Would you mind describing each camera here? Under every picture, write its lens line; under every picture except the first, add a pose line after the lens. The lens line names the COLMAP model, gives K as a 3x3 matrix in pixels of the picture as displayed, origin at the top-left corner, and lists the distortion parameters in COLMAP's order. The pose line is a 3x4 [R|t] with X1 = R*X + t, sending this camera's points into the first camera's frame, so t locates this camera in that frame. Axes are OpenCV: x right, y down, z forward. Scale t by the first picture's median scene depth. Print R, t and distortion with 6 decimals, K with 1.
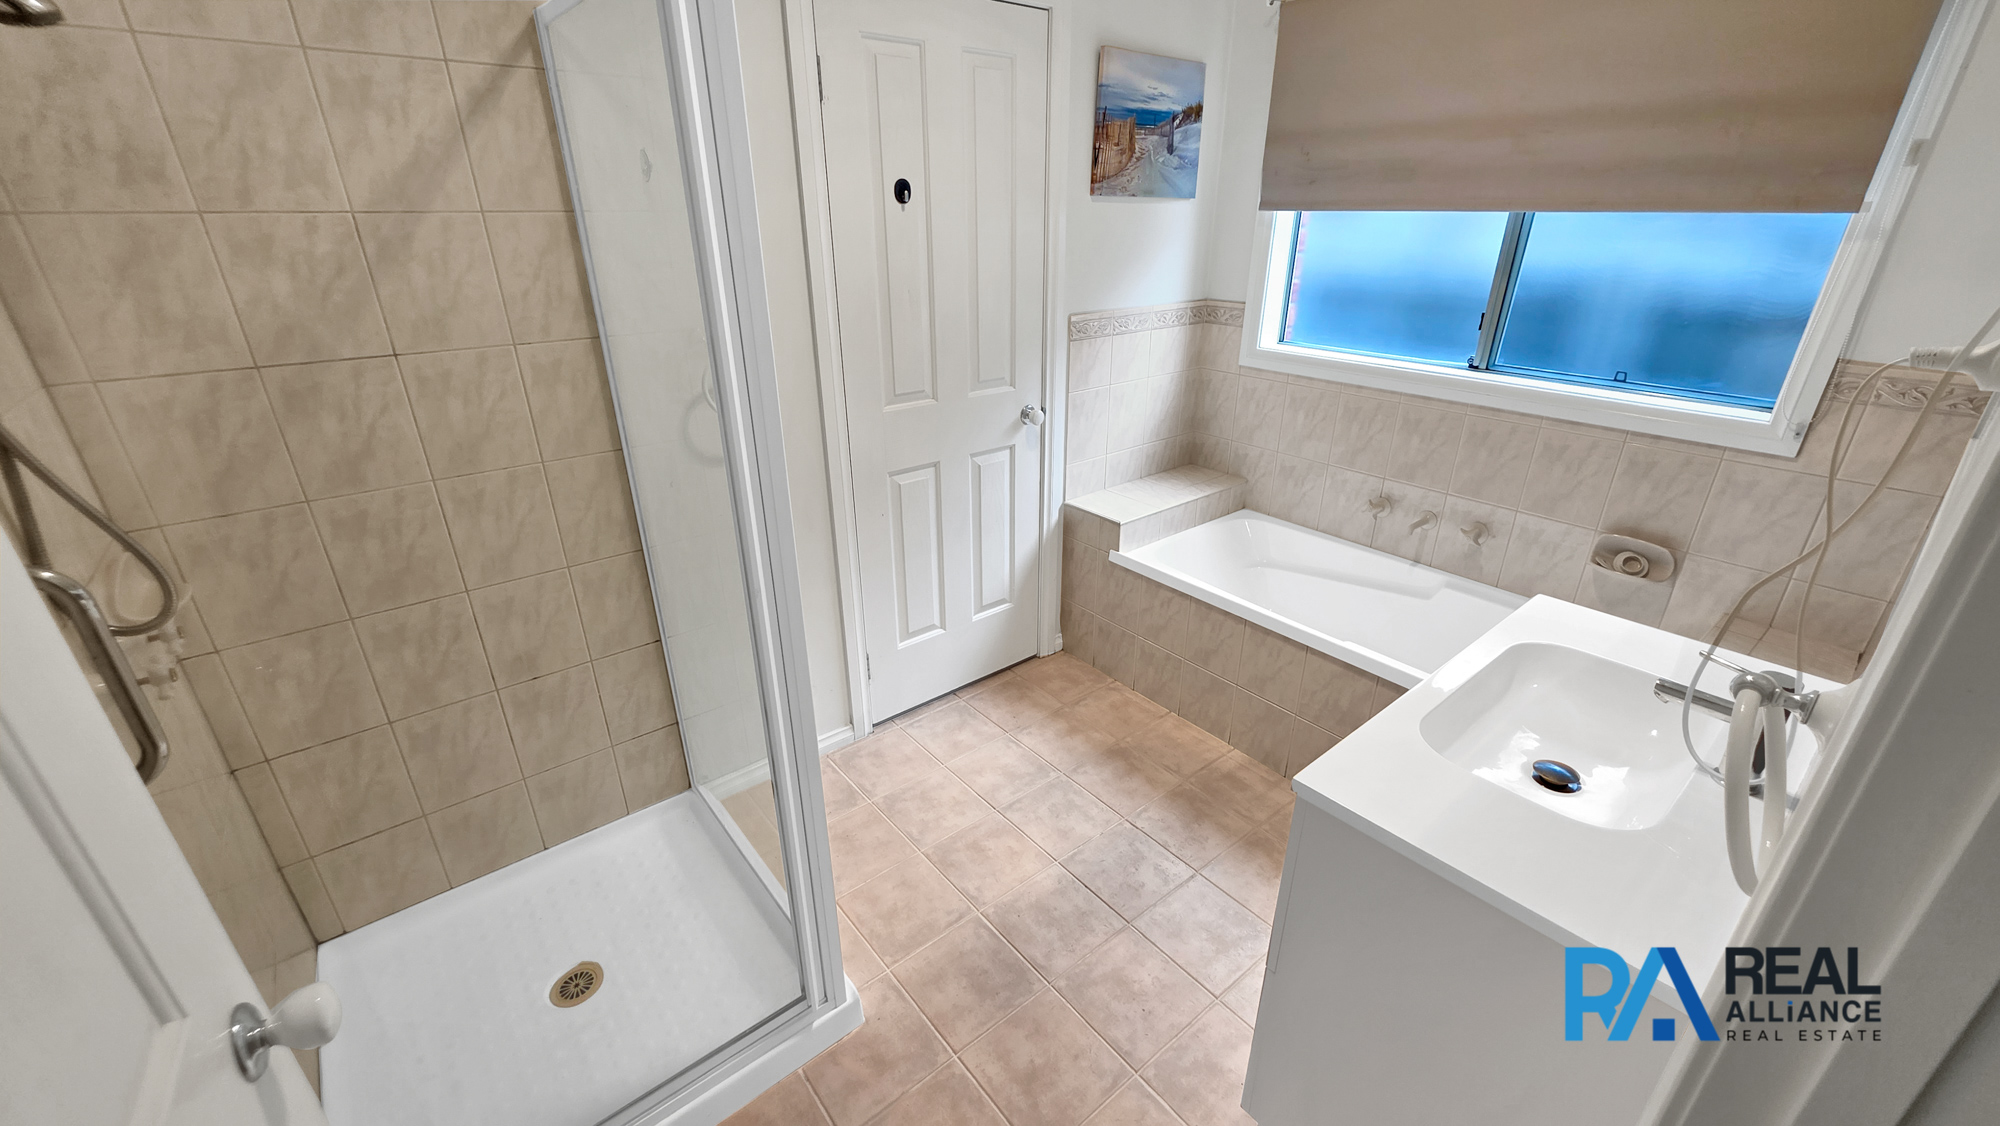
lens RADIAL K [[803.3, 0, 1000.0], [0, 803.3, 563.0], [0, 0, 1]] dist [-0.000305, -0.000167]
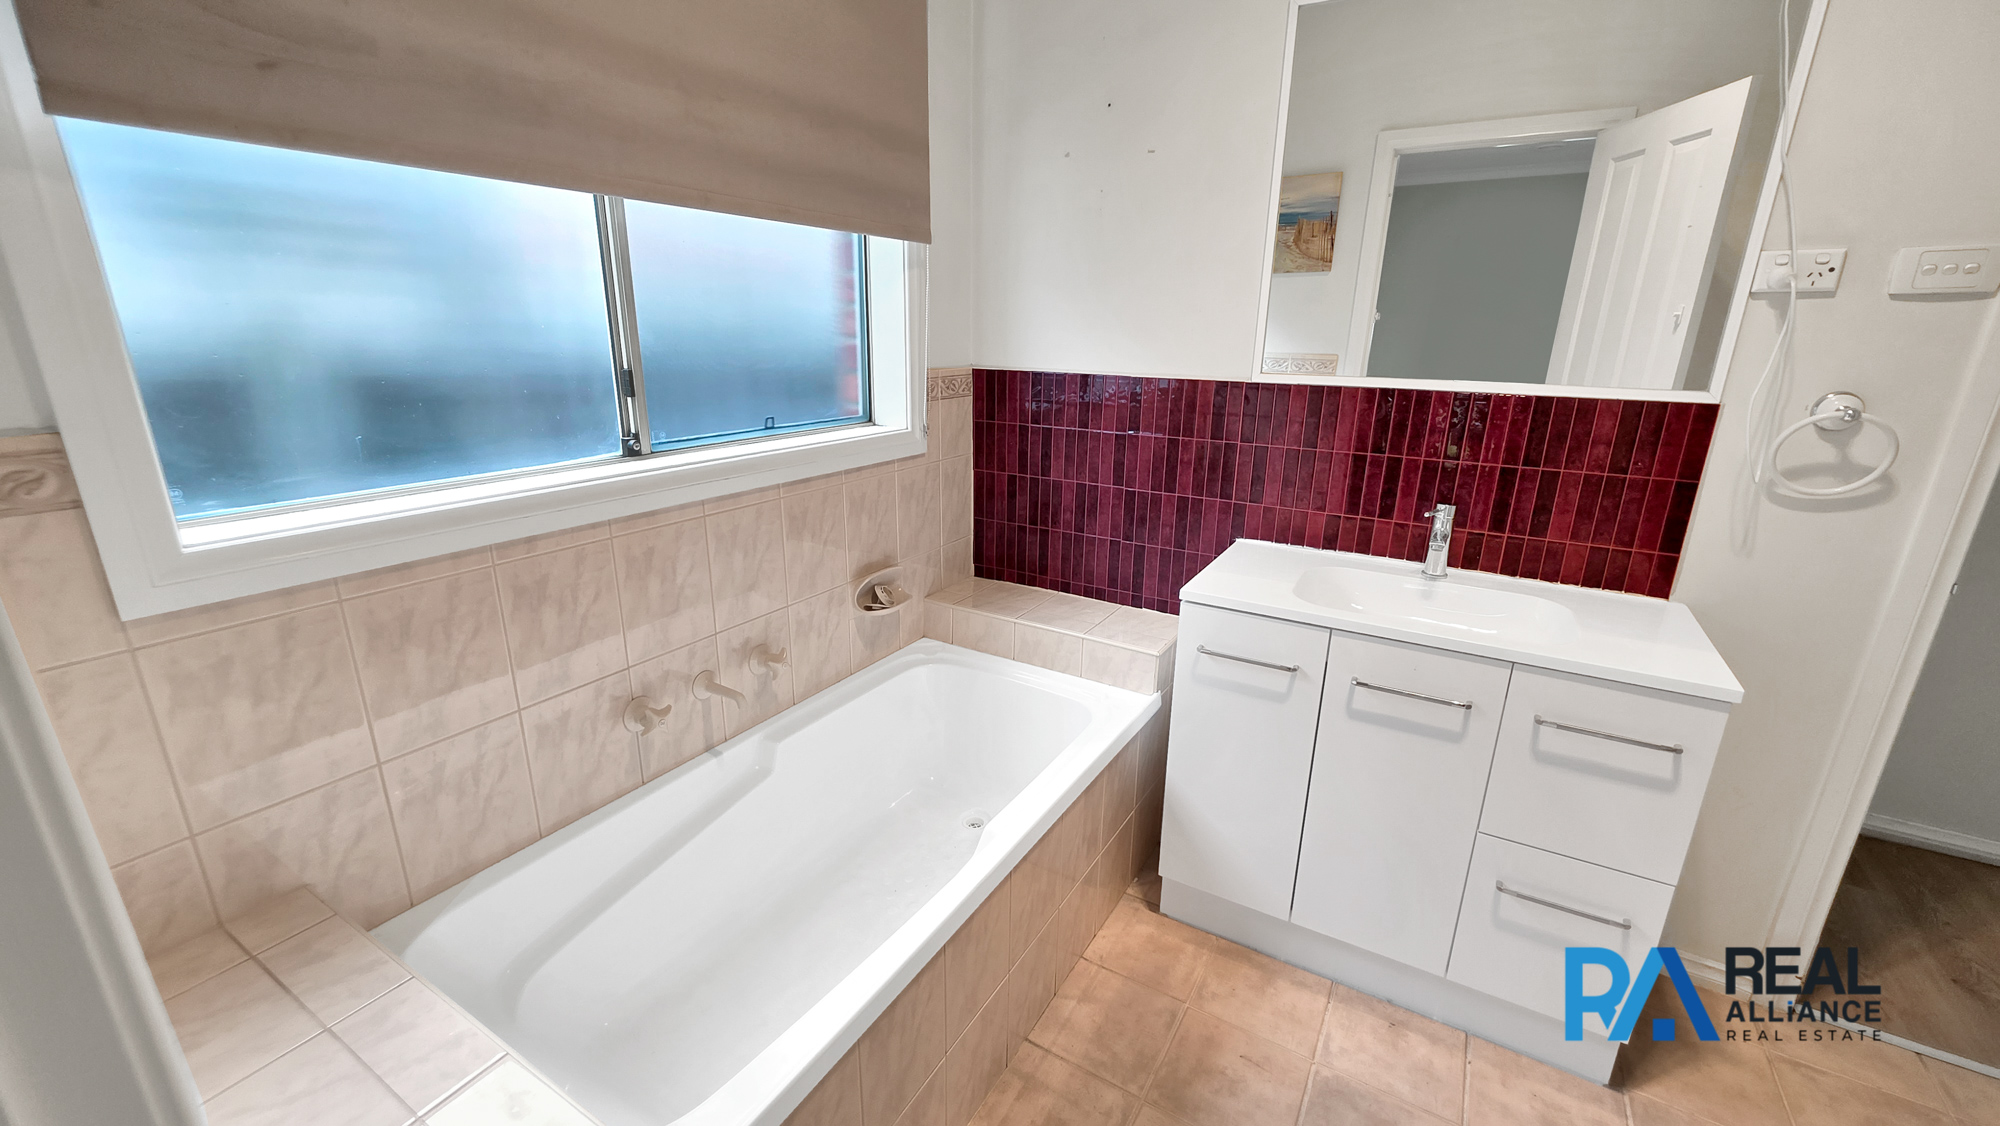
lens RADIAL K [[803.3, 0, 1000.0], [0, 803.3, 563.0], [0, 0, 1]] dist [-0.000305, -0.000167]
pose [[-0.344827, -0.272921, 0.898114, -0.101504], [0.368135, 0.840823, 0.396855, -0.302725], [-0.863464, 0.467474, -0.189467, 0.867144]]
